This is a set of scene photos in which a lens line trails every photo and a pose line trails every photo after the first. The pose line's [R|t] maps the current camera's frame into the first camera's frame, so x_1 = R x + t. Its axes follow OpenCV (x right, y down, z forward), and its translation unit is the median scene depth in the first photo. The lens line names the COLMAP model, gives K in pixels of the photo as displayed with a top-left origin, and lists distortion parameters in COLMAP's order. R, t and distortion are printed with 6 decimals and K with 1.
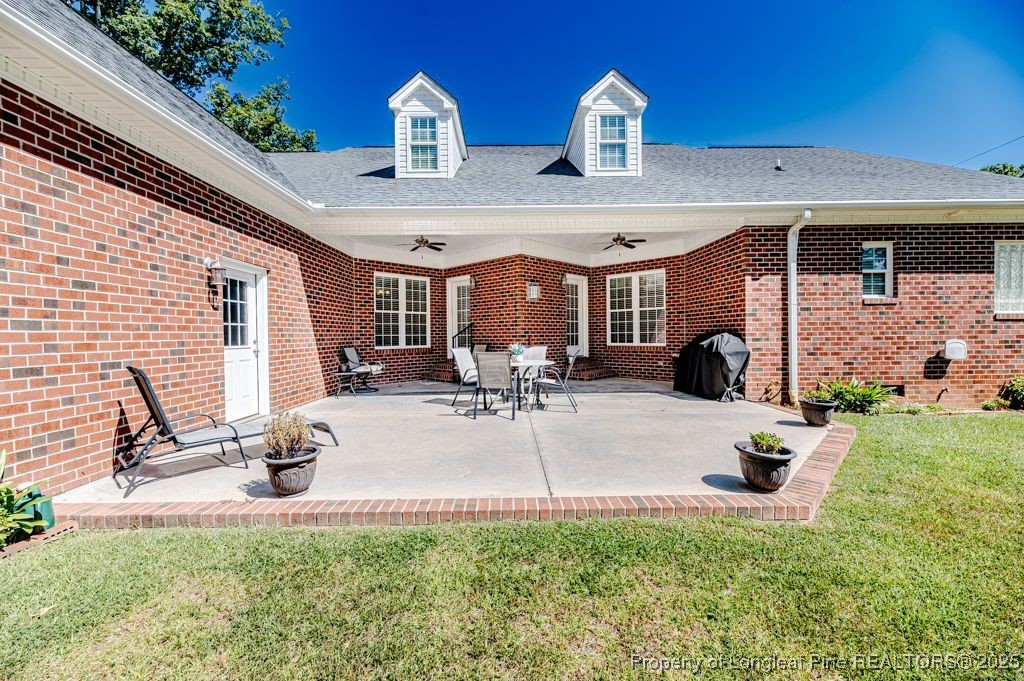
lens RADIAL K [[411.0, 0, 512.0], [0, 411.0, 337.3], [0, 0, 1]] dist [-0.001088, -0.000108]
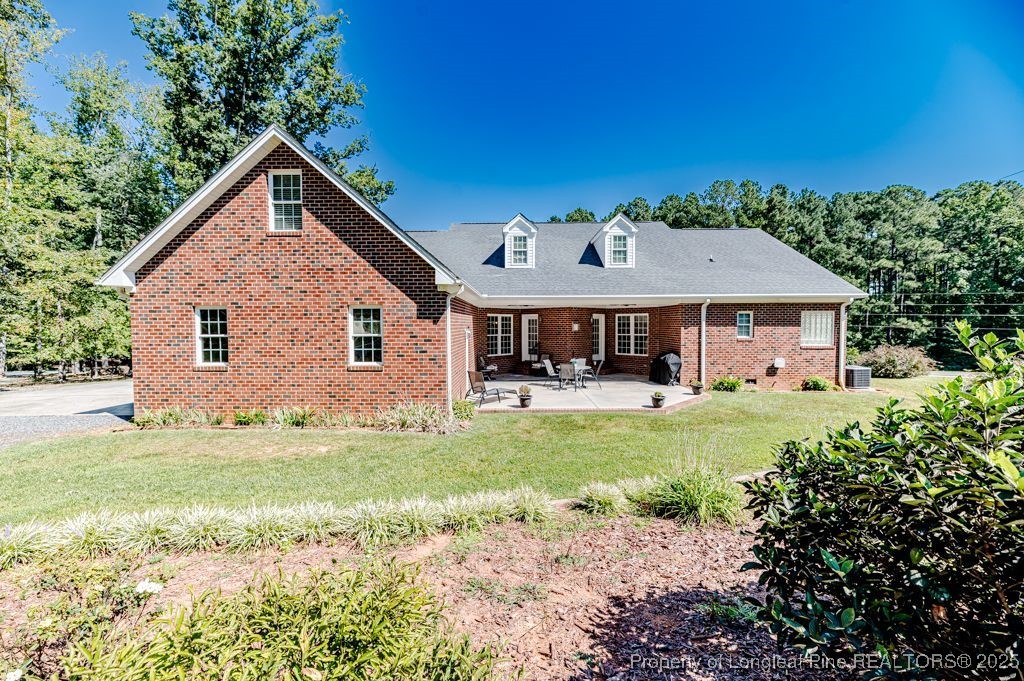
lens RADIAL K [[411.0, 0, 512.0], [0, 411.0, 337.3], [0, 0, 1]] dist [-0.001088, -0.000108]
pose [[0.999655, 0.008562, -0.024818, -0.201441], [-0.007954, 0.999668, 0.024501, -0.113248], [0.025020, -0.024295, 0.999392, -0.917131]]
